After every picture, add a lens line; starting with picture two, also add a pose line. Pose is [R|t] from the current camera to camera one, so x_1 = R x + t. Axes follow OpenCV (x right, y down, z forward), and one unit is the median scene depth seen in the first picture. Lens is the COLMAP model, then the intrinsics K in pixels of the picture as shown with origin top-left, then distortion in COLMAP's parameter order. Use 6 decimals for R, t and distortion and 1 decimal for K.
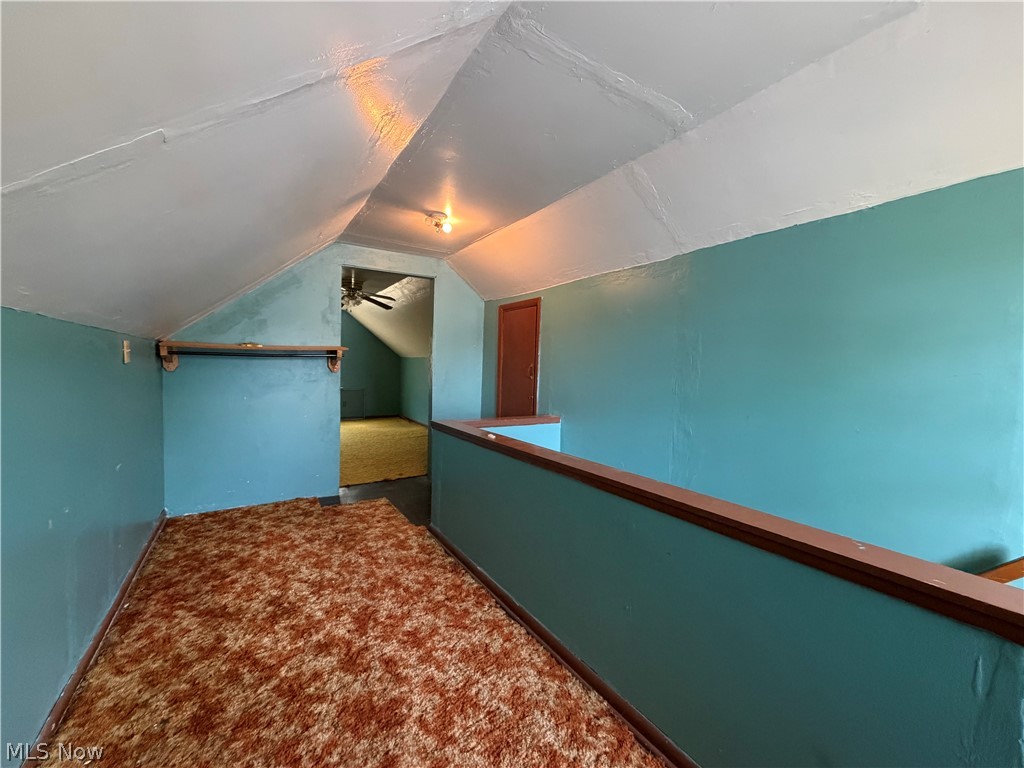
lens RADIAL K [[407.2, 0, 510.2], [0, 407.2, 383.6], [0, 0, 1]] dist [0.001266, 0.000035]
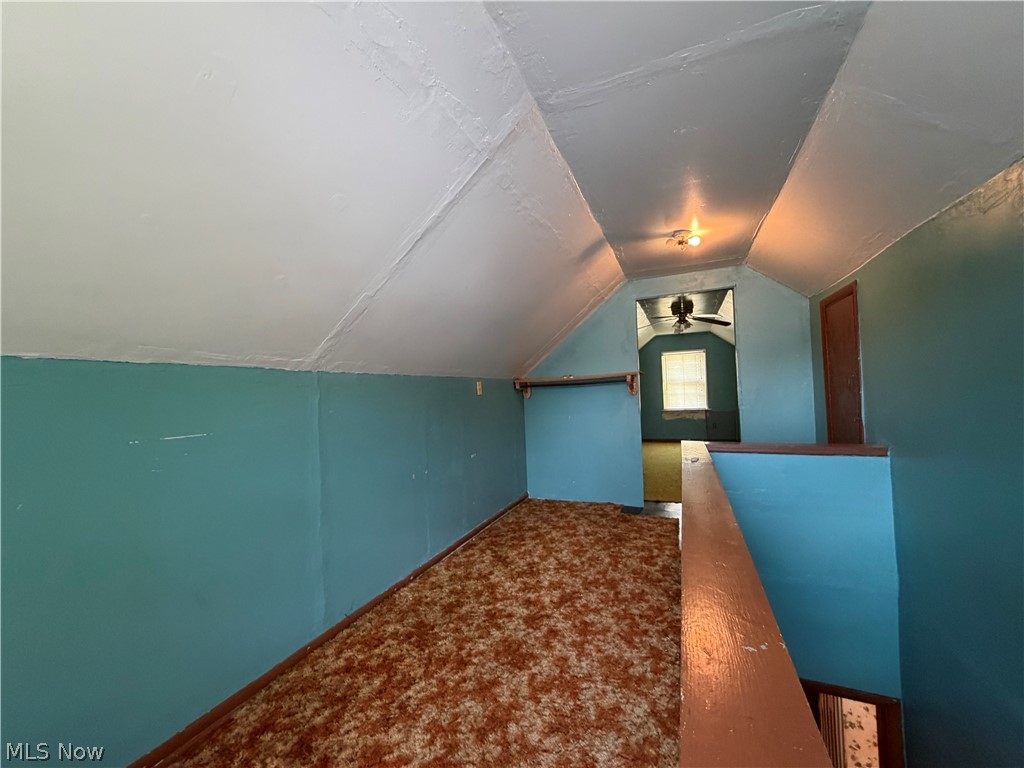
lens RADIAL K [[407.2, 0, 510.2], [0, 407.2, 383.6], [0, 0, 1]] dist [0.001266, 0.000035]
pose [[0.569792, -0.061534, -0.819482, 0.499900], [0.016785, 0.997856, -0.063258, 0.010946], [0.821618, 0.022289, 0.569603, 0.135089]]
